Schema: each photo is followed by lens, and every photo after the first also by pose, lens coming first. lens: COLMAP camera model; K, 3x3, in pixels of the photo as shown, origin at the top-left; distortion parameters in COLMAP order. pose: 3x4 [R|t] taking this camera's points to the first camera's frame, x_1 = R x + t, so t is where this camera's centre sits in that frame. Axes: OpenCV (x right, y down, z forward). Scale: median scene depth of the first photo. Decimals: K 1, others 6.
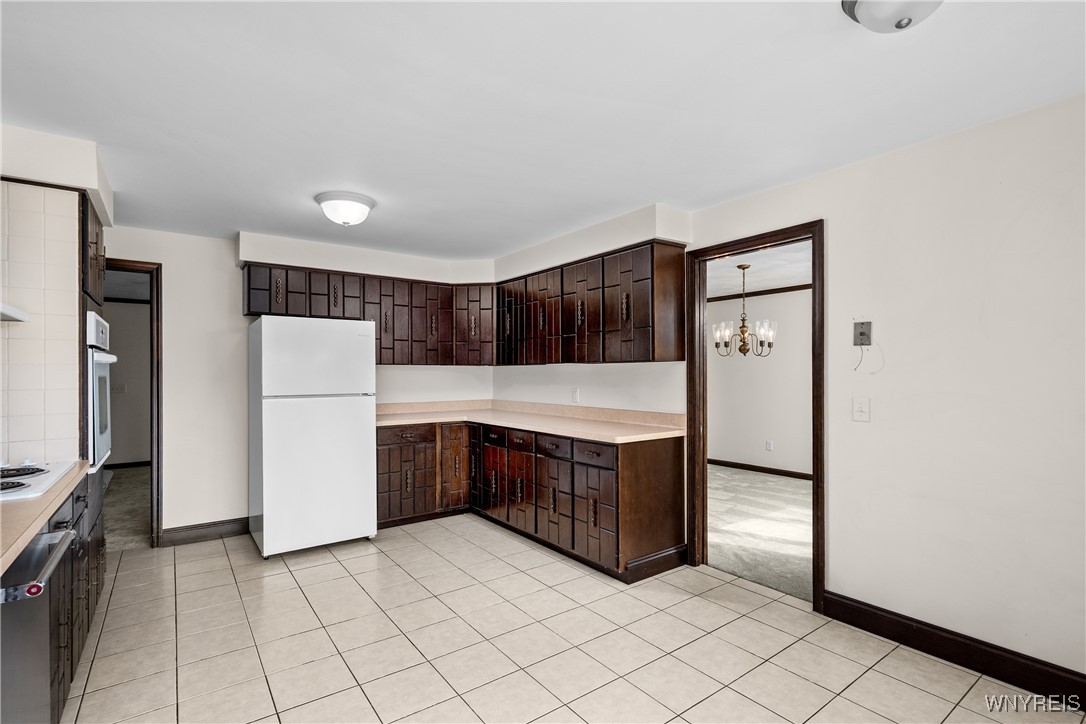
lens RADIAL K [[513.1, 0, 545.9], [0, 513.1, 371.7], [0, 0, 1]] dist [0.000280, 0.000043]
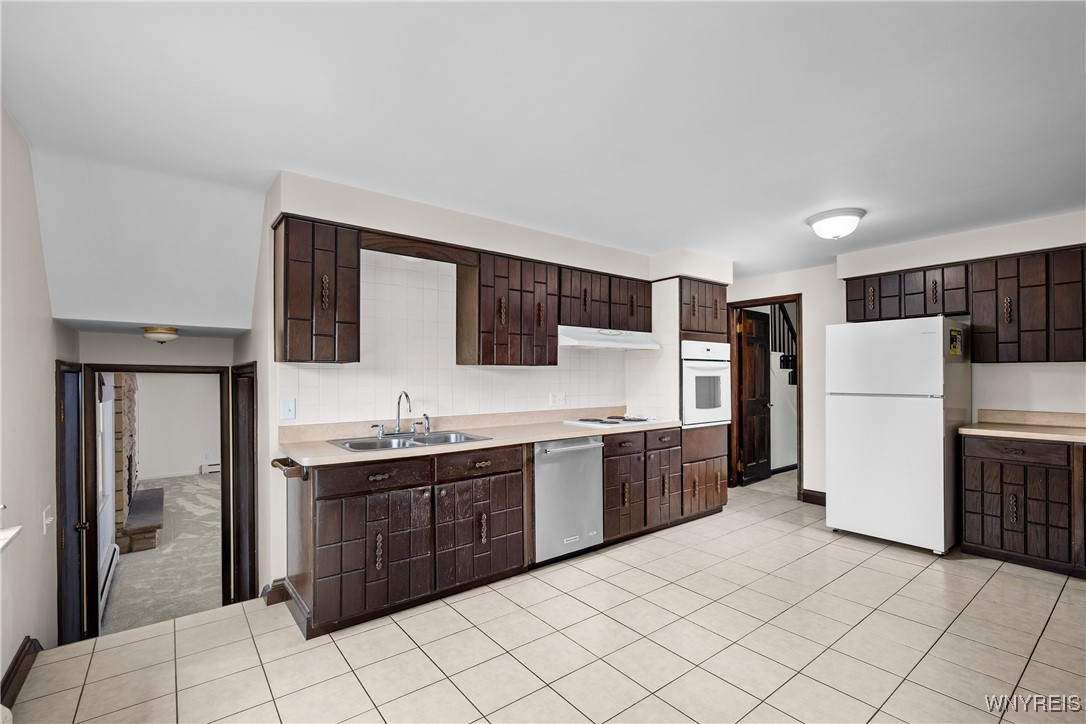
lens RADIAL K [[479.2, 0, 545.3], [0, 479.2, 376.7], [0, 0, 1]] dist [0.000243, 0.000081]
pose [[0.027577, 0.001304, -0.999619, 0.492098], [0.002678, 0.999995, 0.001379, 0.006413], [0.999616, -0.002715, 0.027574, 0.282461]]
